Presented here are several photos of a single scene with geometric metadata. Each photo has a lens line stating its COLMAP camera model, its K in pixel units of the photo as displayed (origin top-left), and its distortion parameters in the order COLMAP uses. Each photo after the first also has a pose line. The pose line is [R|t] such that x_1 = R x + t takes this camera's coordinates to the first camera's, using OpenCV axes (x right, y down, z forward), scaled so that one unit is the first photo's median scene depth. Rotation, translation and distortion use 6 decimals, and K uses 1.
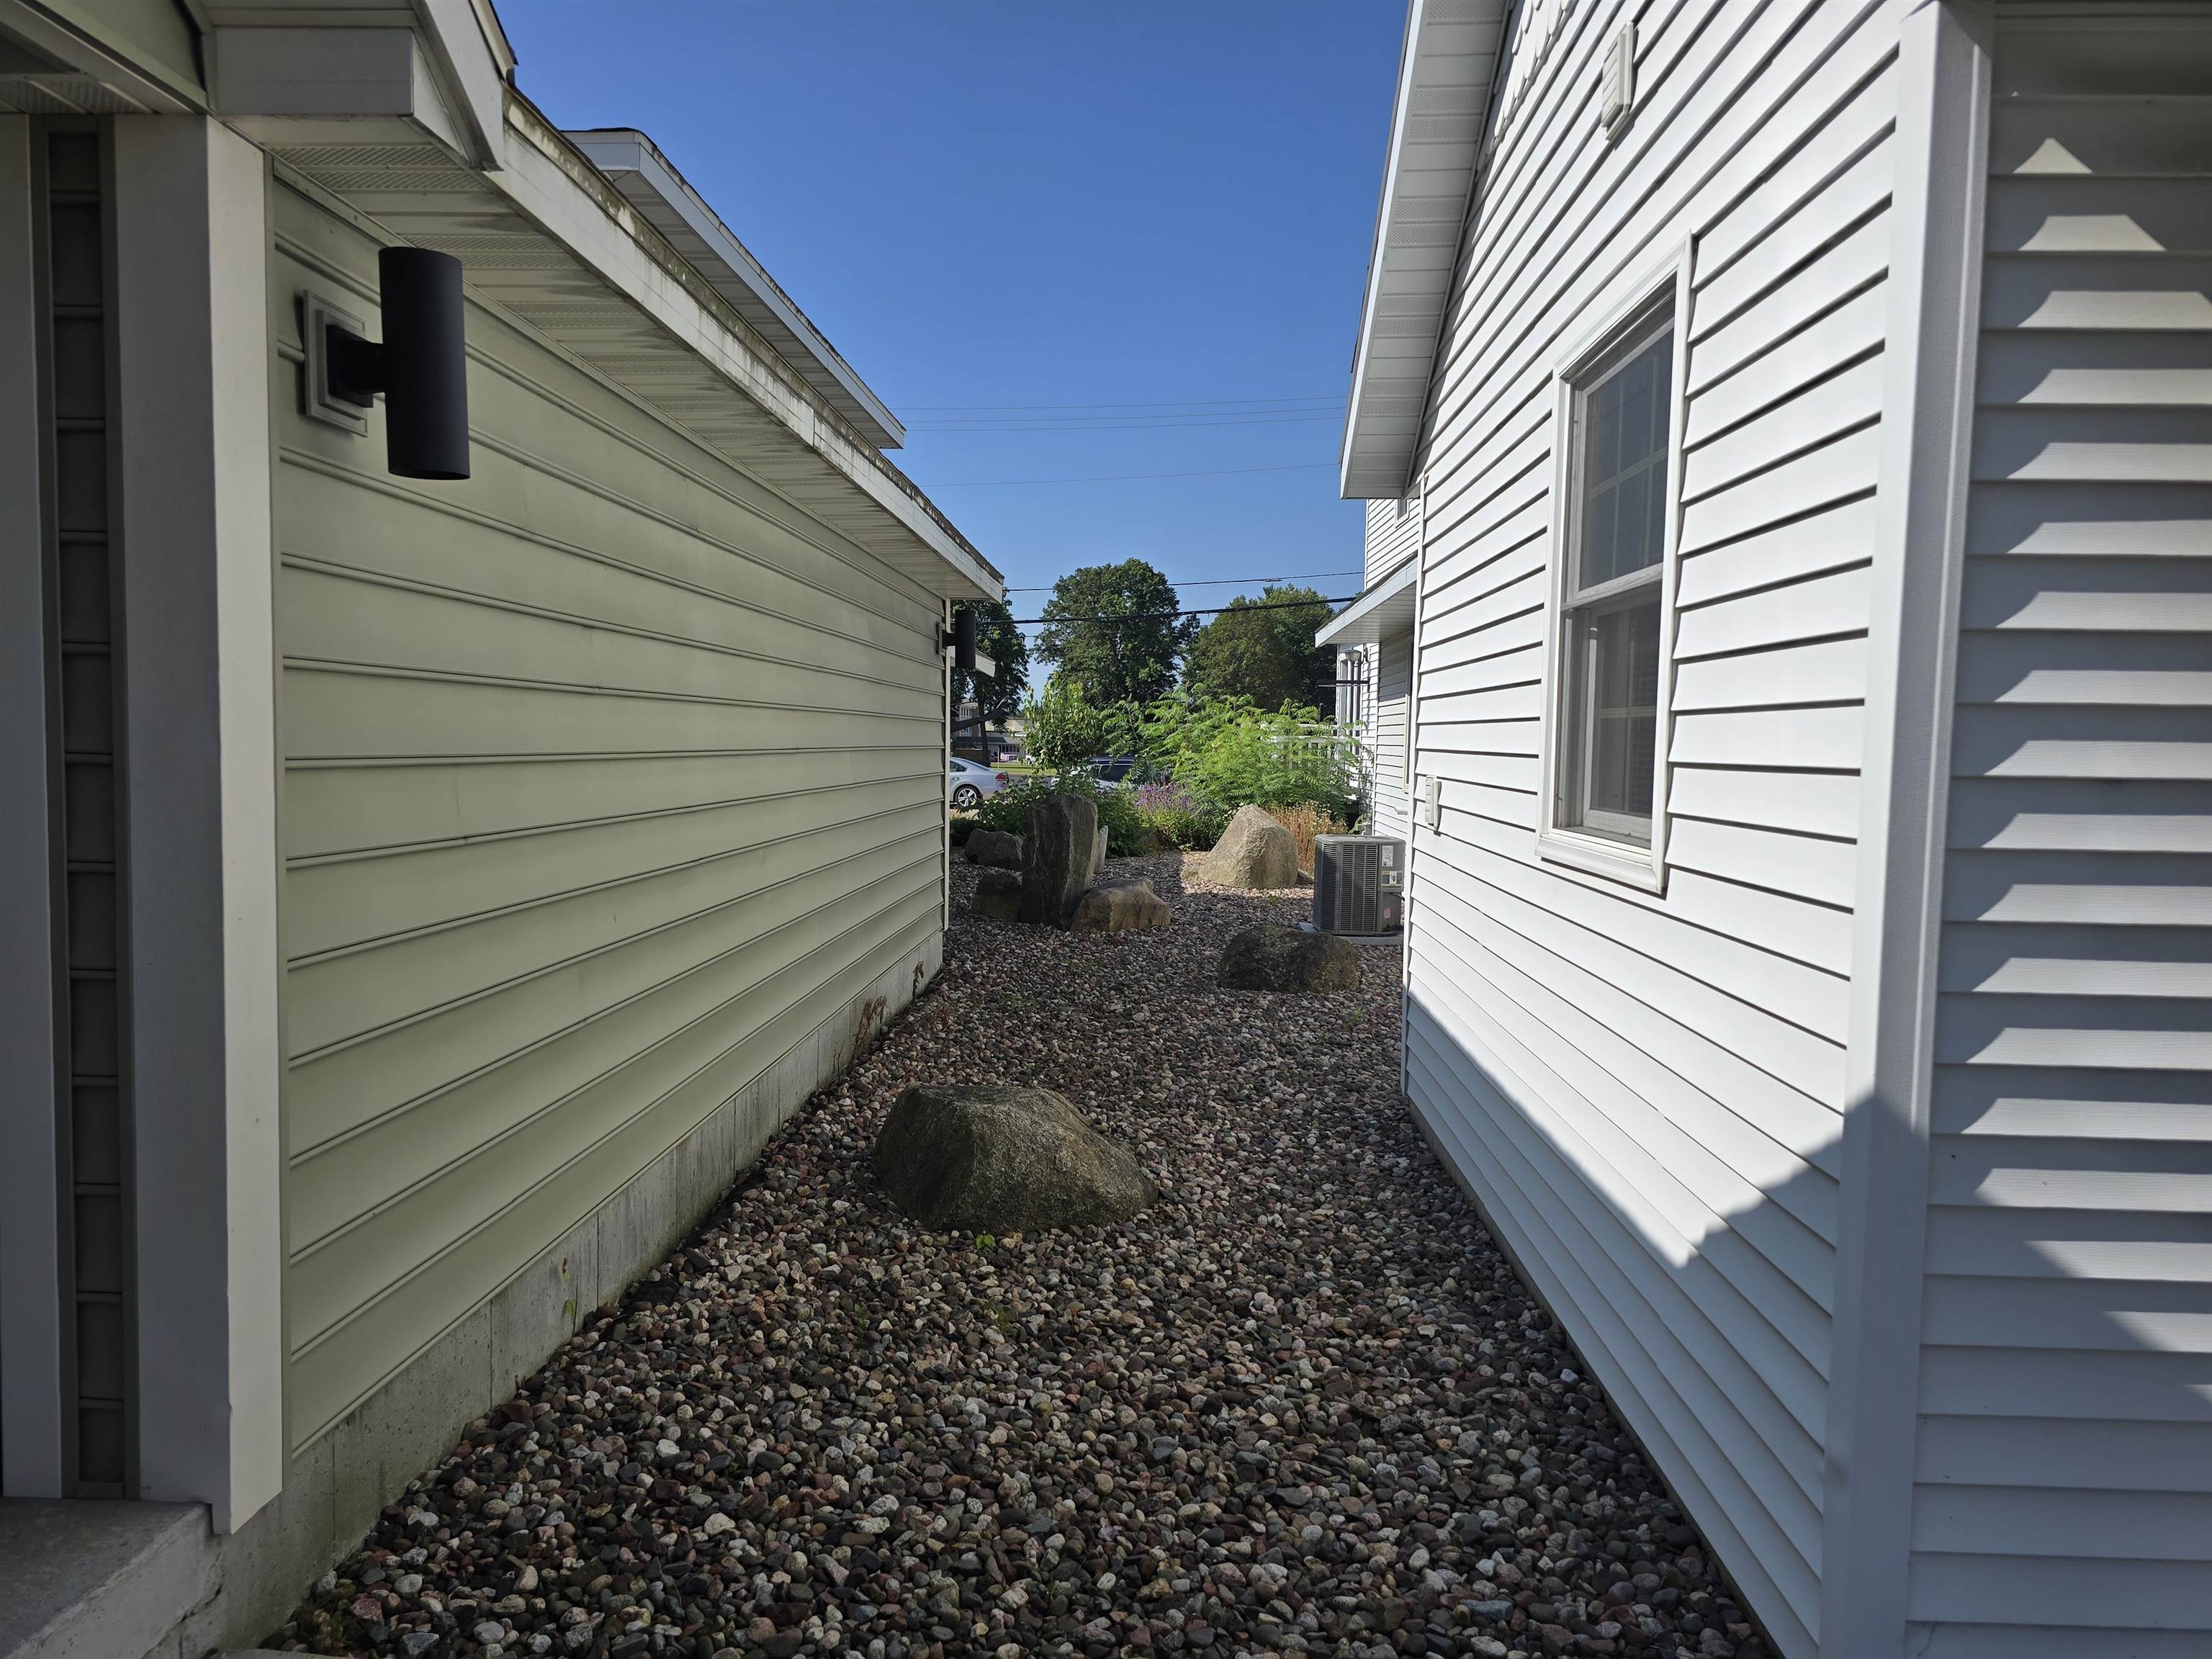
lens RADIAL K [[1489.0, 0, 1108.7], [0, 1489.0, 827.3], [0, 0, 1]] dist [0.046514, -0.015893]
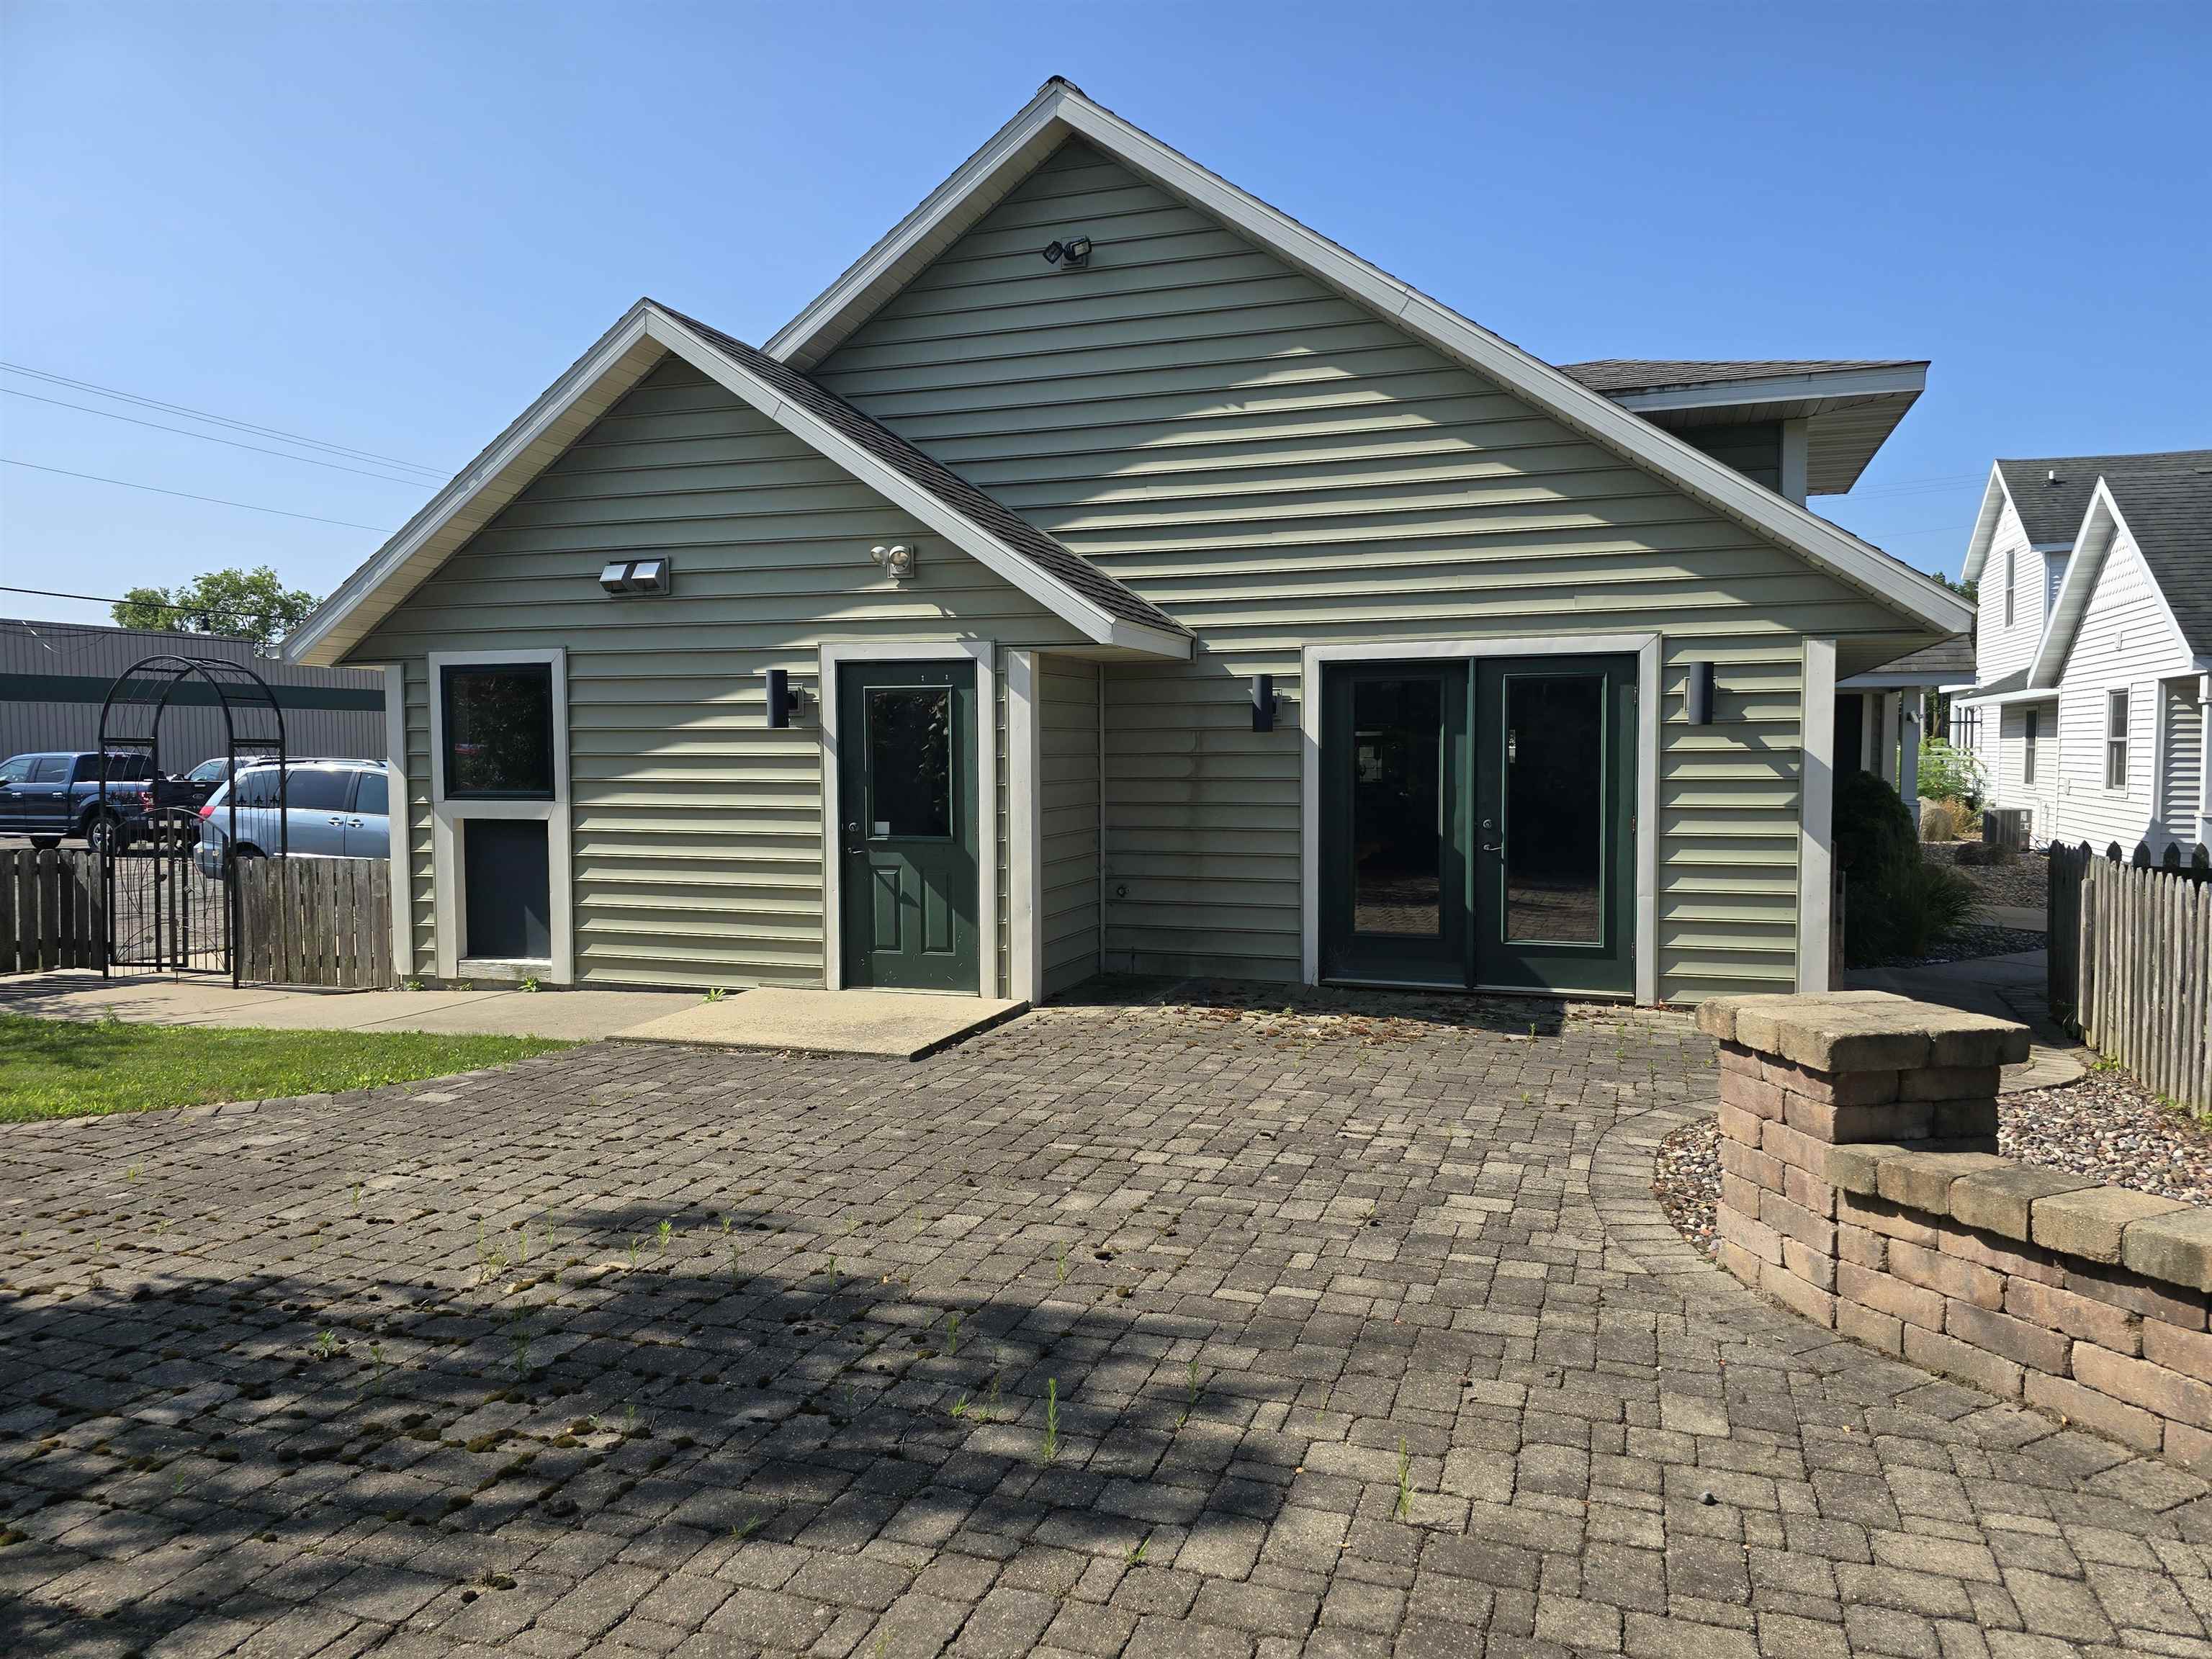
lens RADIAL K [[1489.0, 0, 1113.5], [0, 1489.0, 826.4], [0, 0, 1]] dist [0.046514, -0.015893]
pose [[0.953593, -0.004758, -0.301061, -0.409220], [0.001792, 0.999947, -0.010129, 0.053431], [0.301093, 0.009119, 0.953551, -1.473490]]
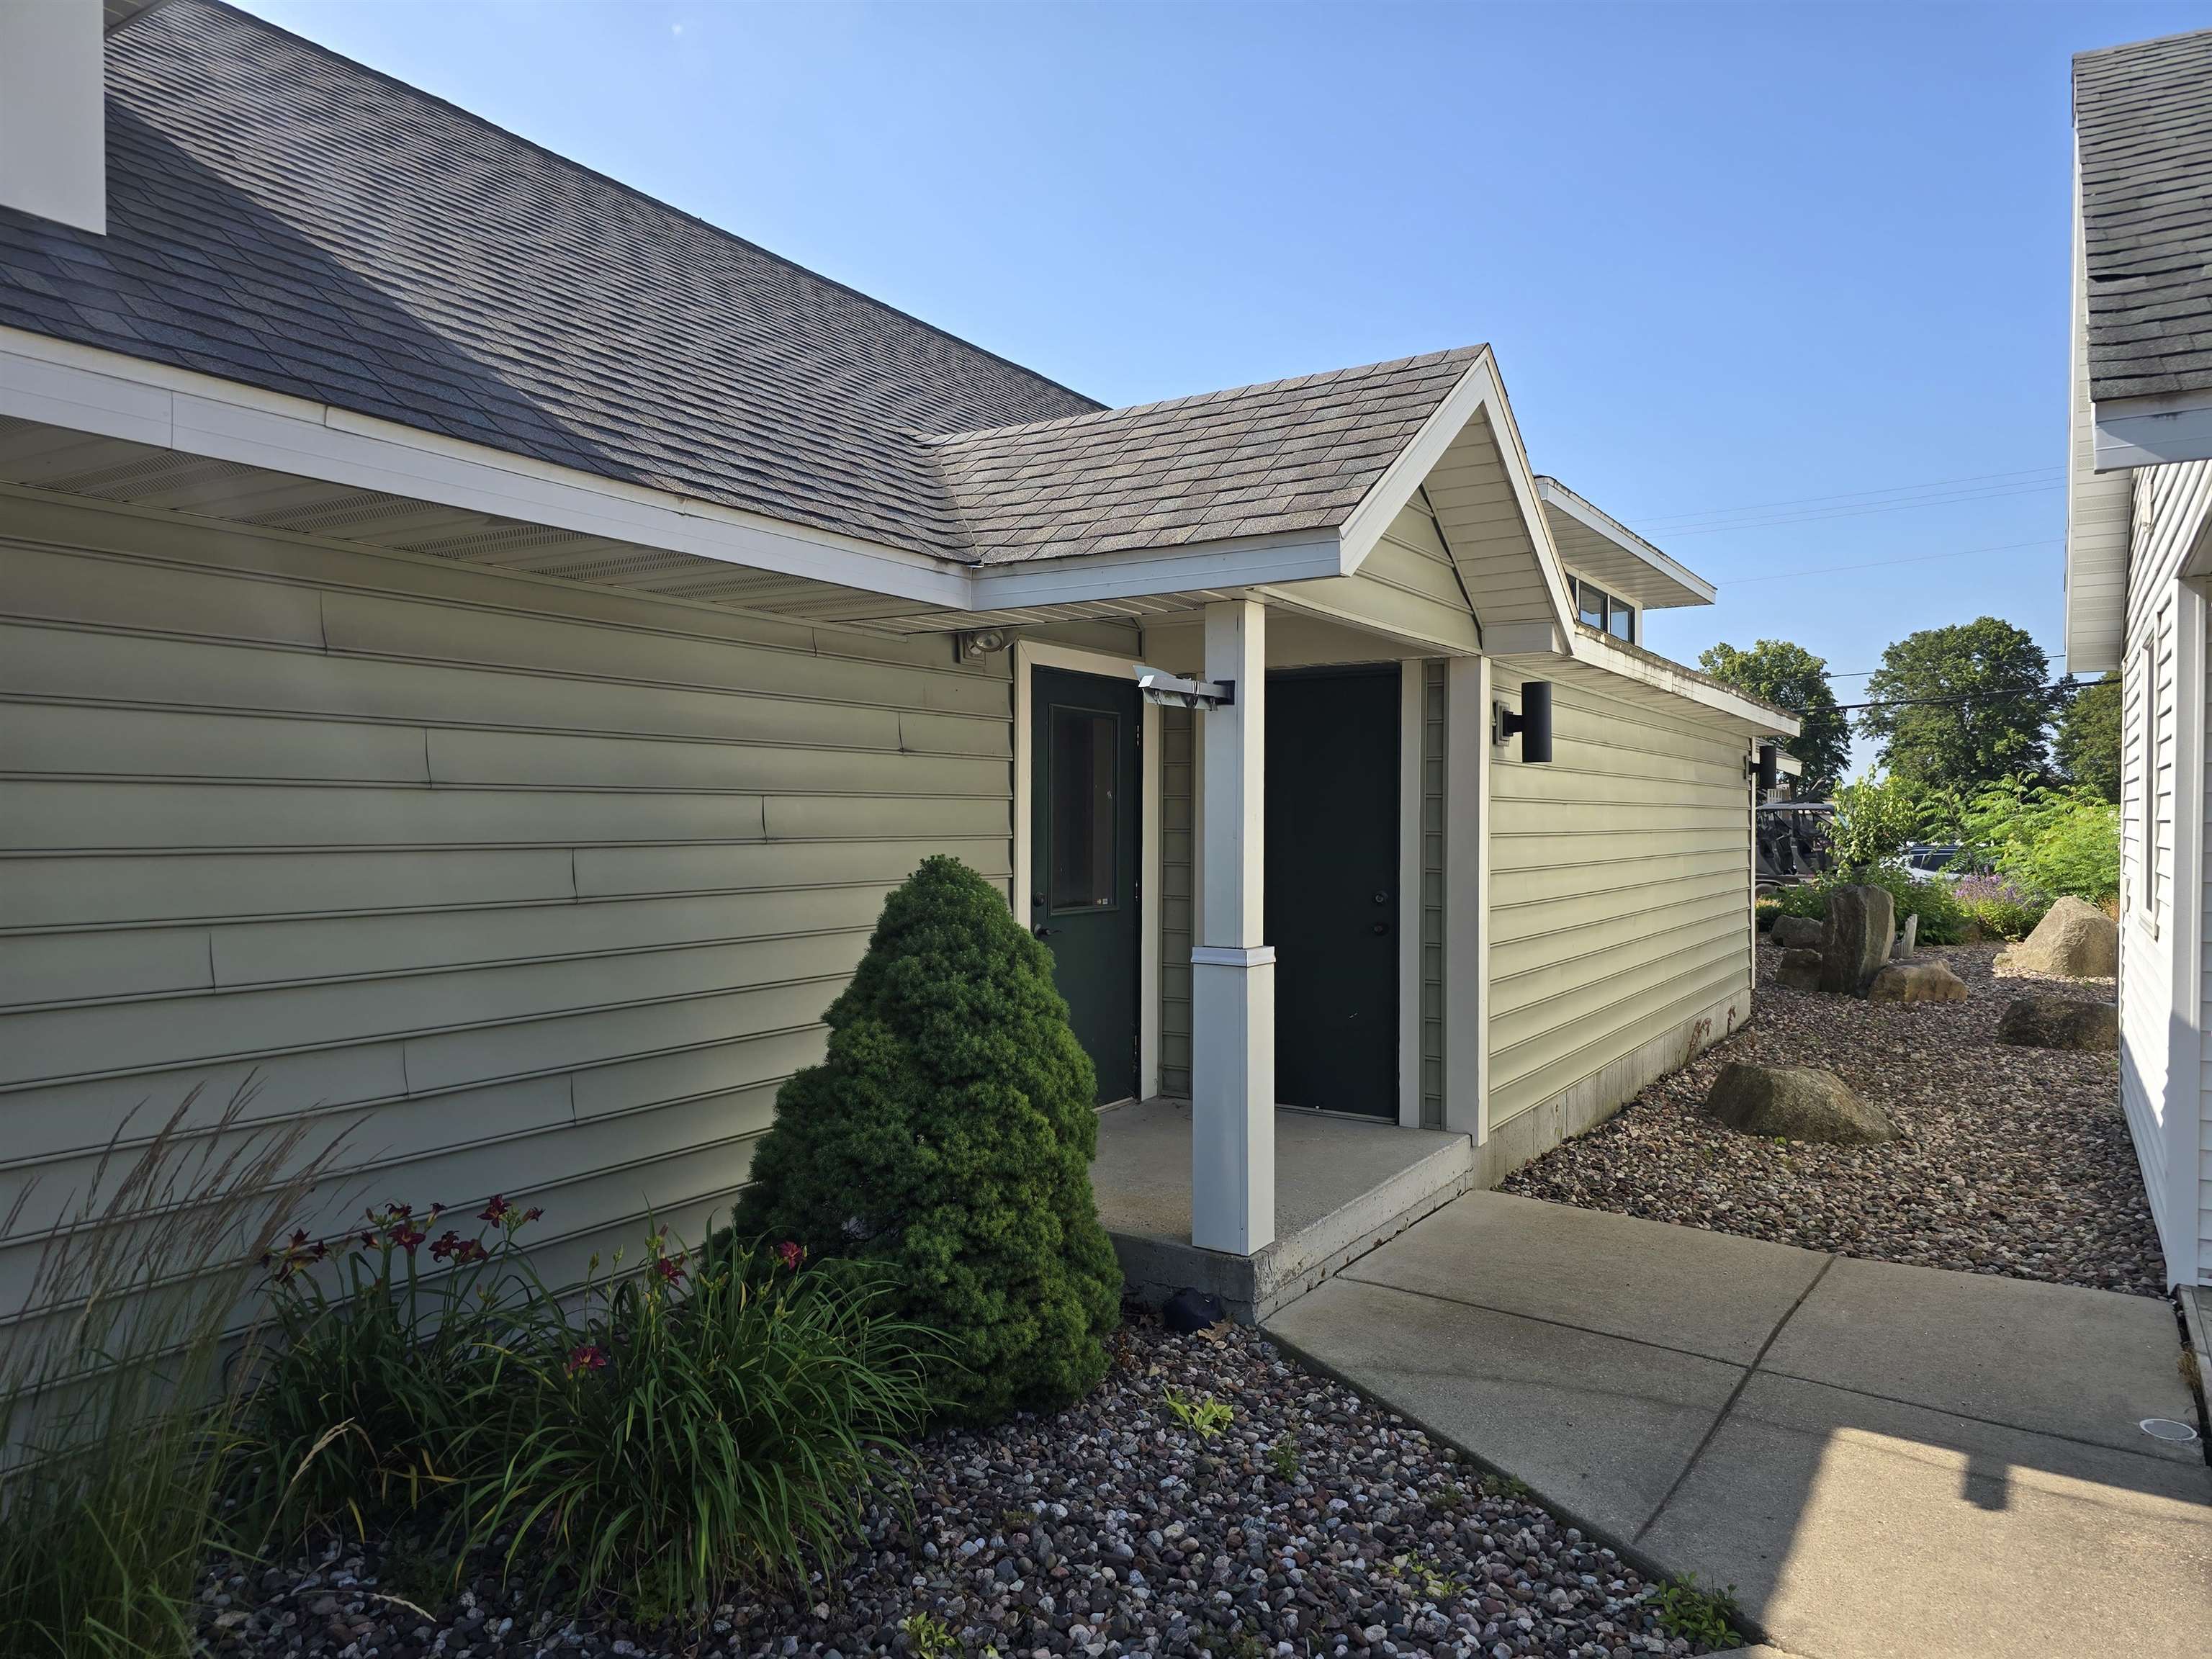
lens RADIAL K [[1489.0, 0, 1114.8], [0, 1489.0, 828.2], [0, 0, 1]] dist [0.046514, -0.015893]
pose [[0.872724, -0.010432, -0.488102, 0.039746], [-0.017632, 0.998446, -0.052865, 0.007122], [0.487895, 0.054743, 0.871184, -0.367505]]
